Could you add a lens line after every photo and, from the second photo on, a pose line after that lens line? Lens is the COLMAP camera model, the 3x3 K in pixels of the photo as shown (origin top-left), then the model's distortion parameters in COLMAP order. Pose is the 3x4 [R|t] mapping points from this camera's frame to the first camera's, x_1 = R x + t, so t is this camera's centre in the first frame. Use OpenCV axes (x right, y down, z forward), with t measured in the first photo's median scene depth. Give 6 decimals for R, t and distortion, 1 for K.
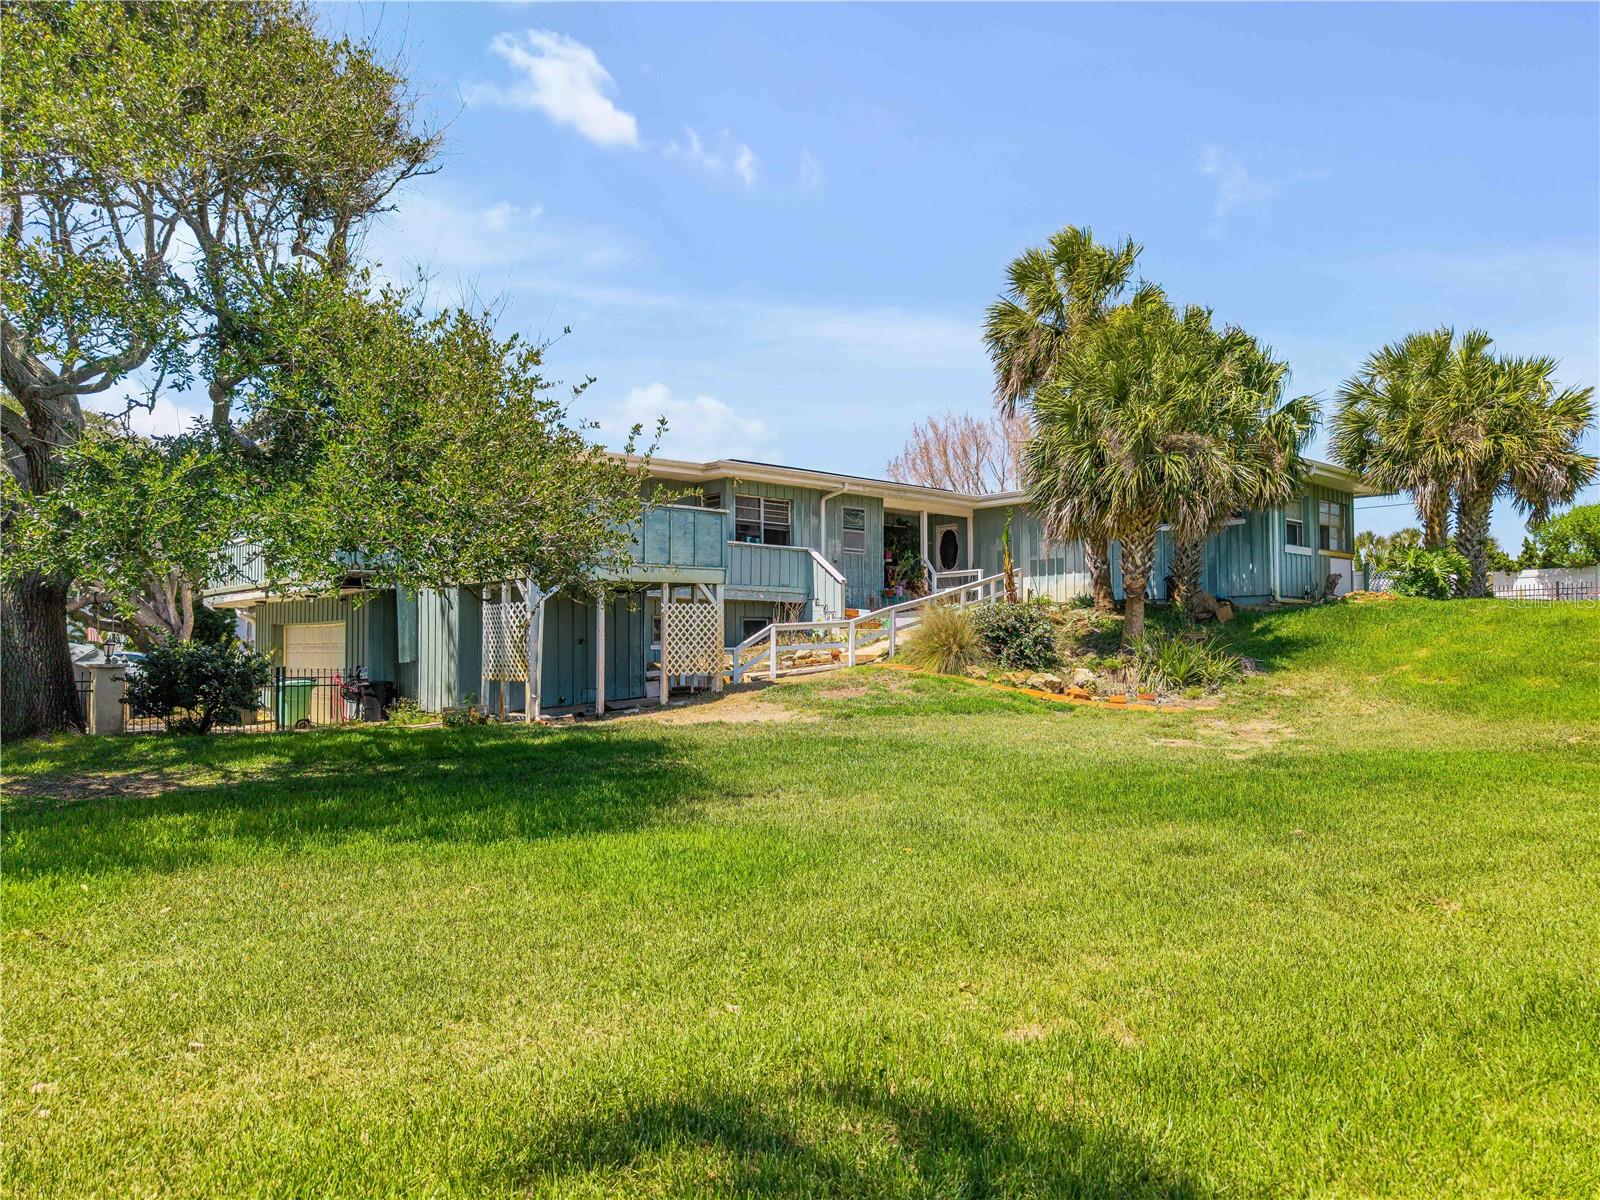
lens RADIAL K [[1086.2, 0, 780.8], [0, 1086.2, 598.2], [0, 0, 1]] dist [-0.007179, -0.003754]
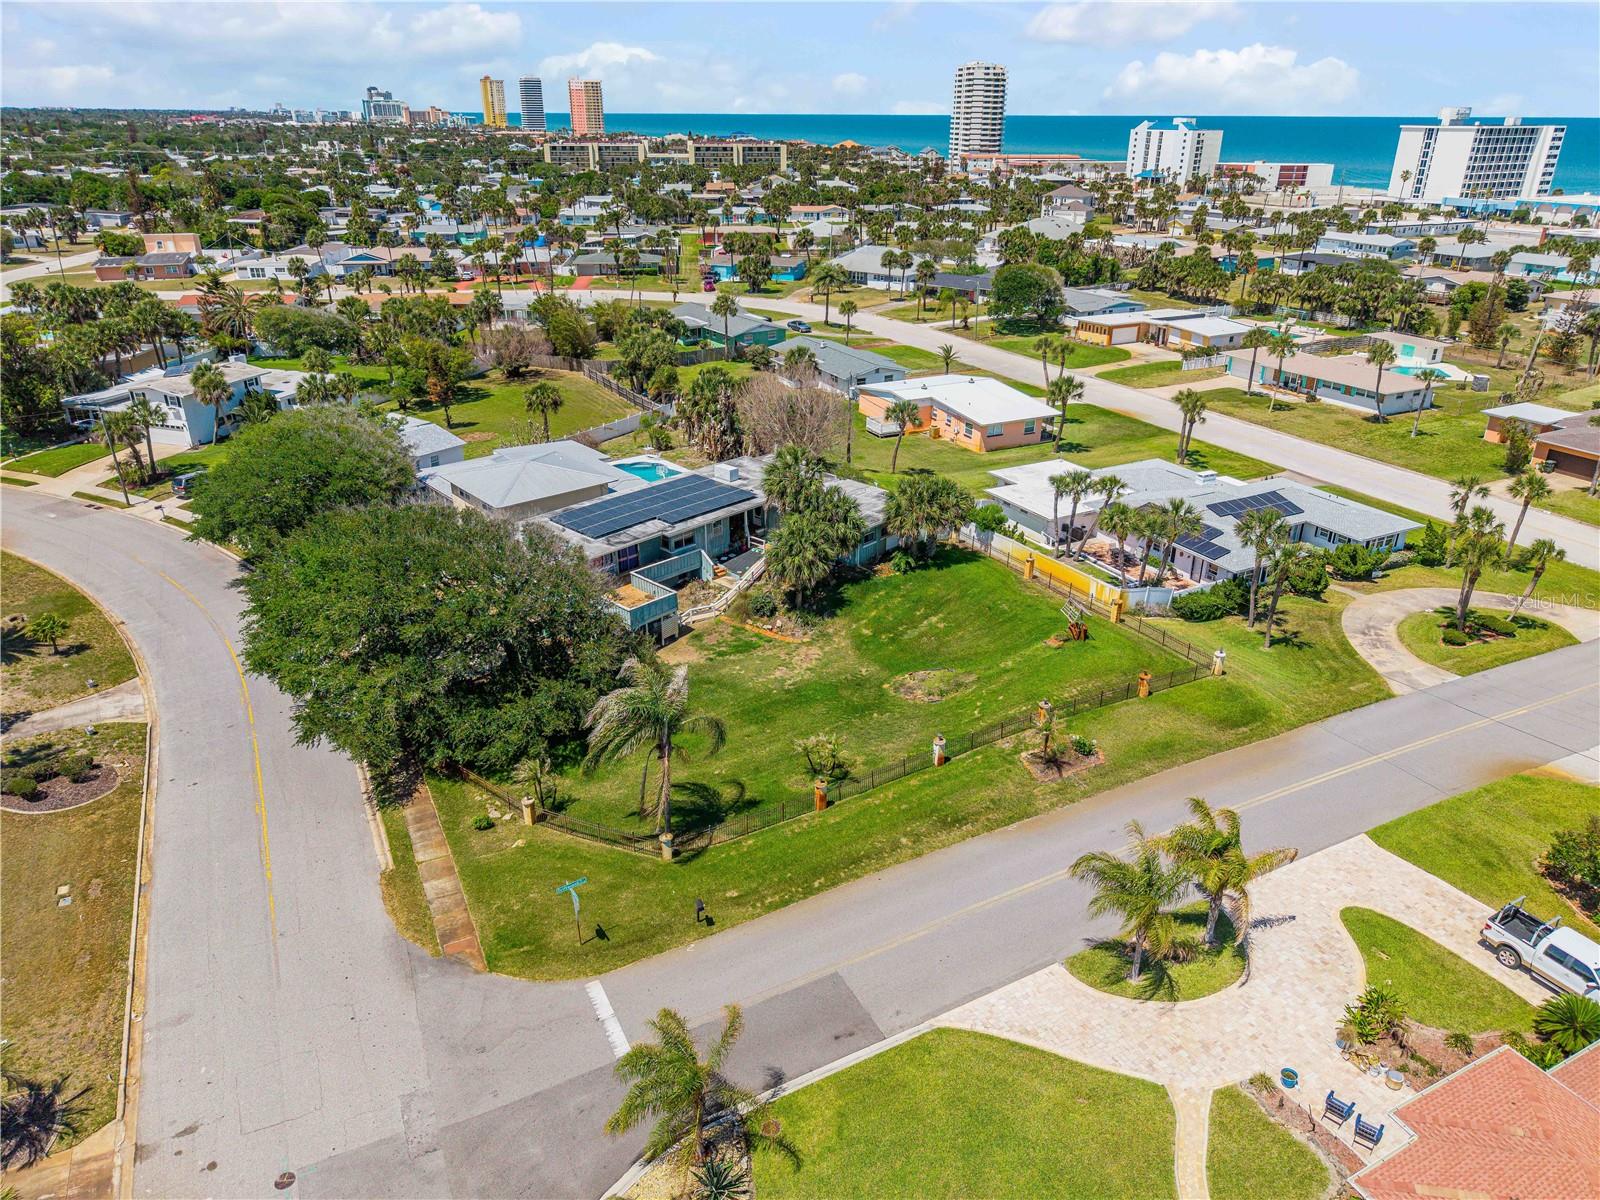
lens RADIAL K [[1074.6, 0, 802.2], [0, 1074.6, 603.5], [0, 0, 1]] dist [0.008524, -0.002797]
pose [[0.994320, -0.038295, 0.099301, 0.005234], [-0.011550, 0.888685, 0.458372, -1.315589], [-0.105801, -0.456915, 0.883196, -1.723542]]
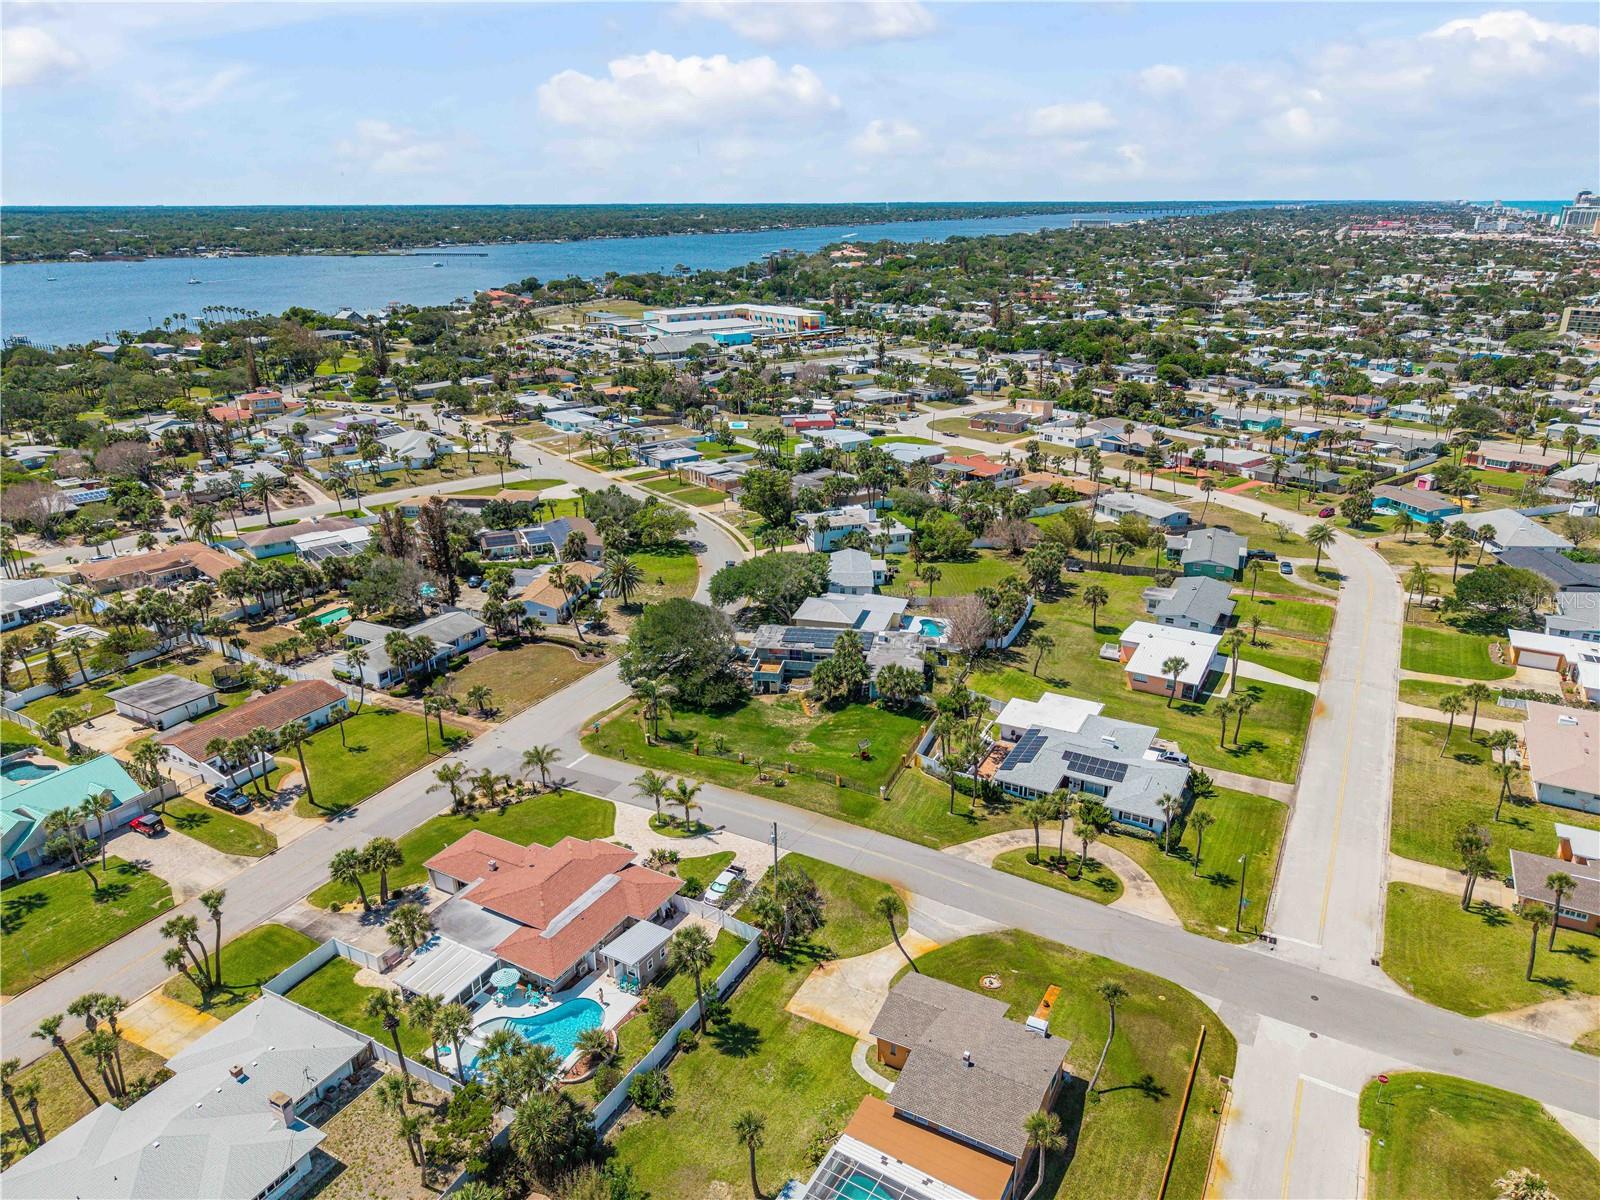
lens RADIAL K [[1069.9, 0, 802.0], [0, 1069.9, 608.7], [0, 0, 1]] dist [0.012186, -0.008322]
pose [[0.643808, 0.271945, -0.715232, 4.425966], [0.039230, 0.921756, 0.385782, -2.823267], [0.764181, -0.276428, 0.582765, -2.659765]]
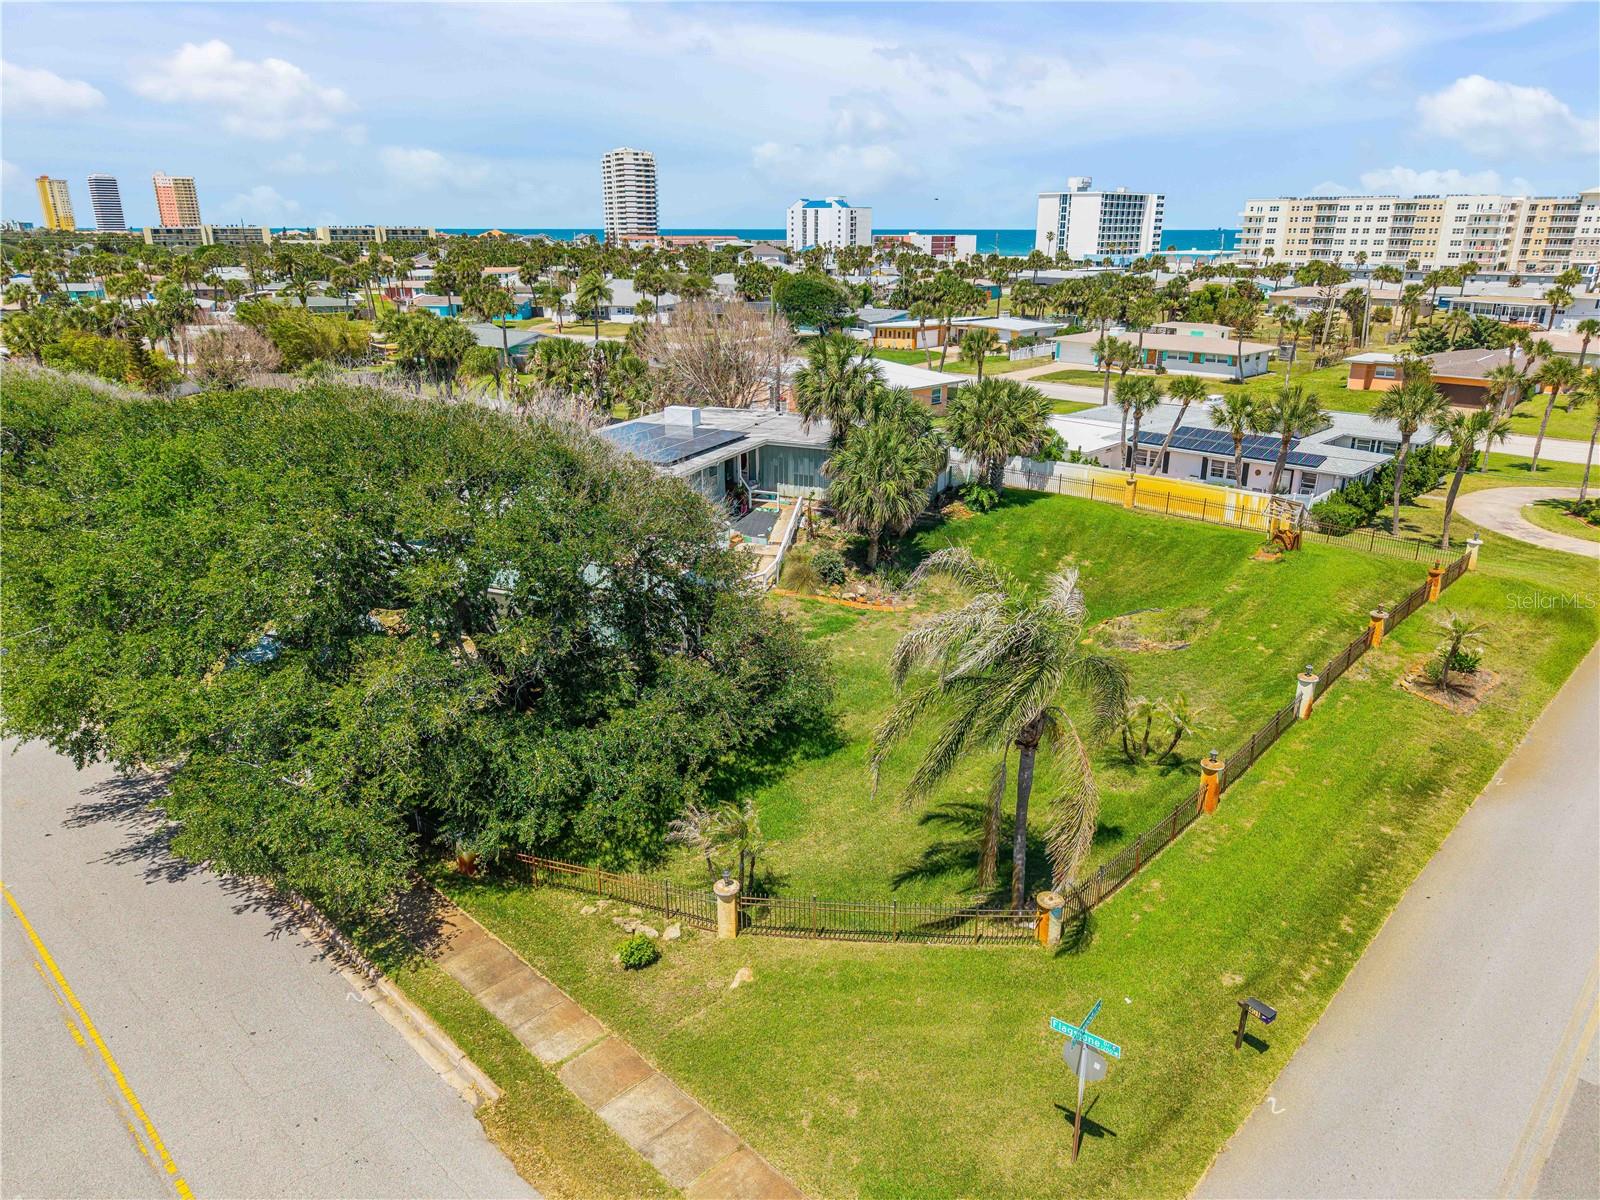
lens RADIAL K [[1076.5, 0, 797.3], [0, 1076.5, 605.1], [0, 0, 1]] dist [0.000500, -0.000709]
pose [[0.907921, -0.136702, 0.396223, -0.648866], [-0.021704, 0.928718, 0.370152, -0.630270], [-0.418580, -0.344668, 0.840235, -0.776891]]
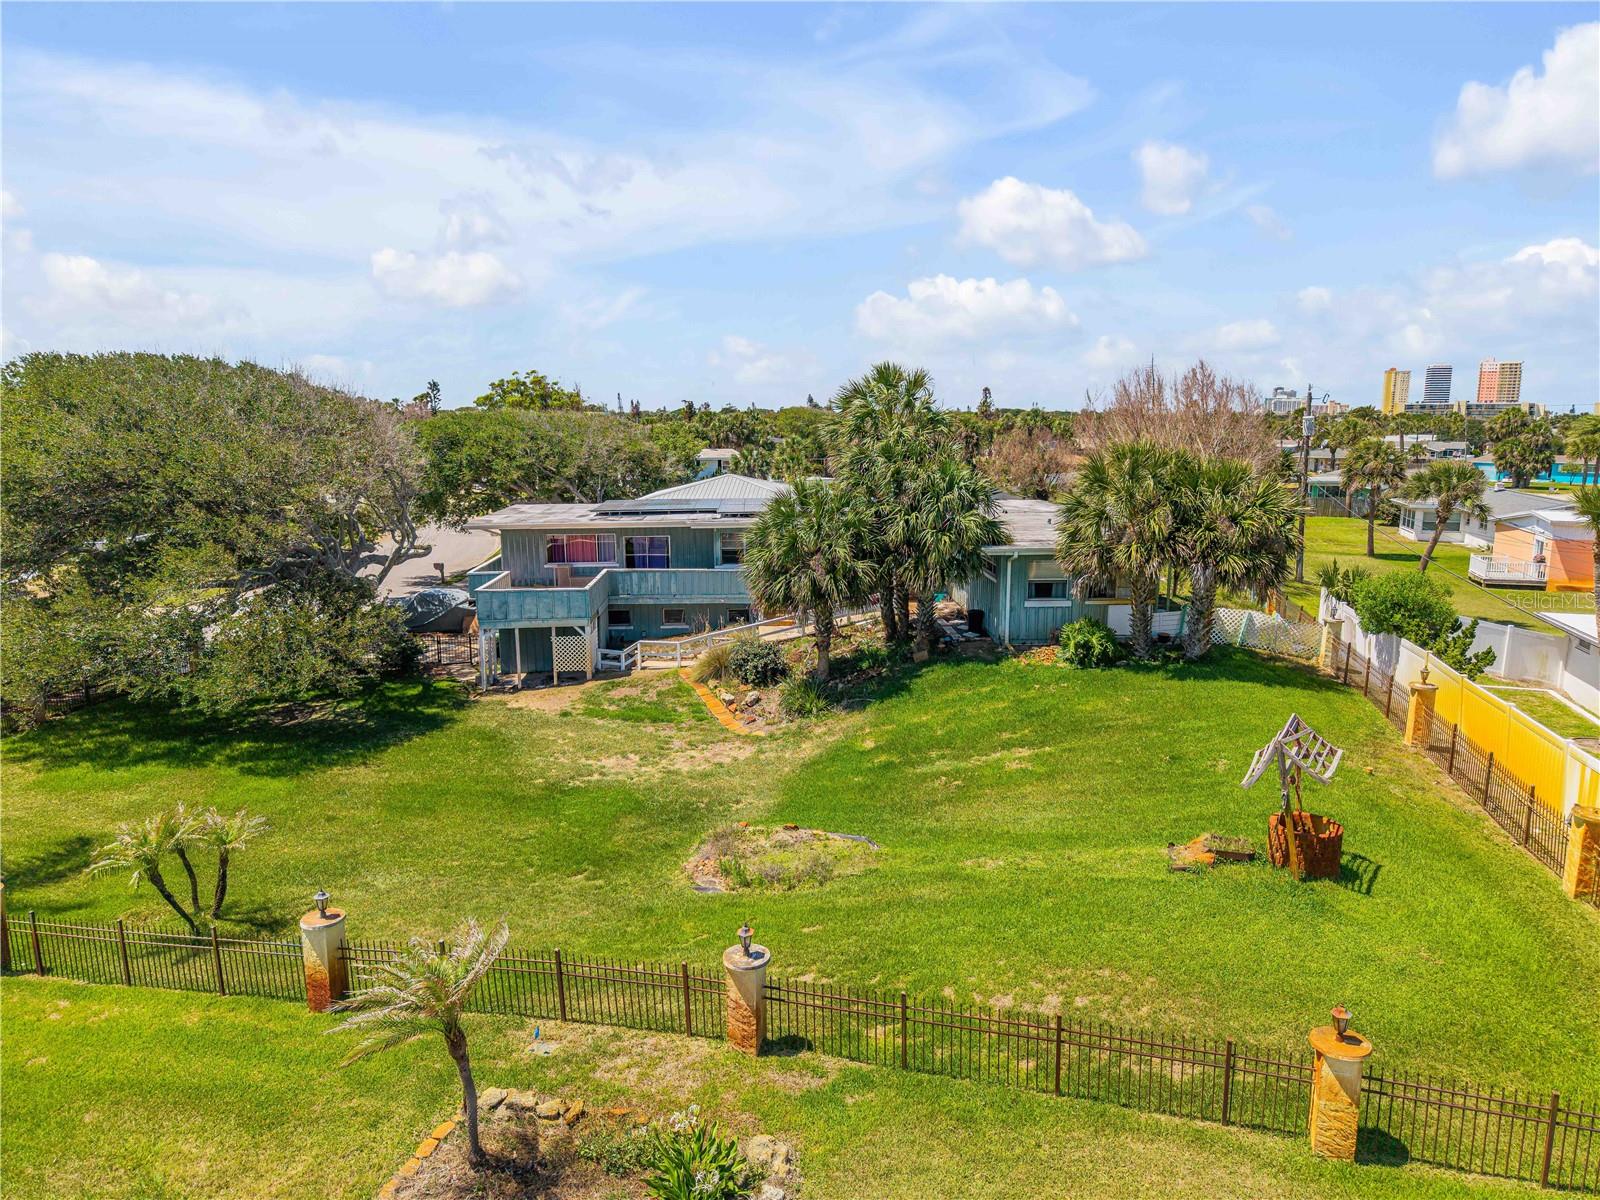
lens RADIAL K [[1076.9, 0, 811.4], [0, 1076.9, 603.8], [0, 0, 1]] dist [0.019137, -0.004132]
pose [[0.793348, 0.107790, -0.599149, 1.106683], [0.025702, 0.977391, 0.209871, -0.349077], [0.608225, -0.181900, 0.772641, -0.191885]]
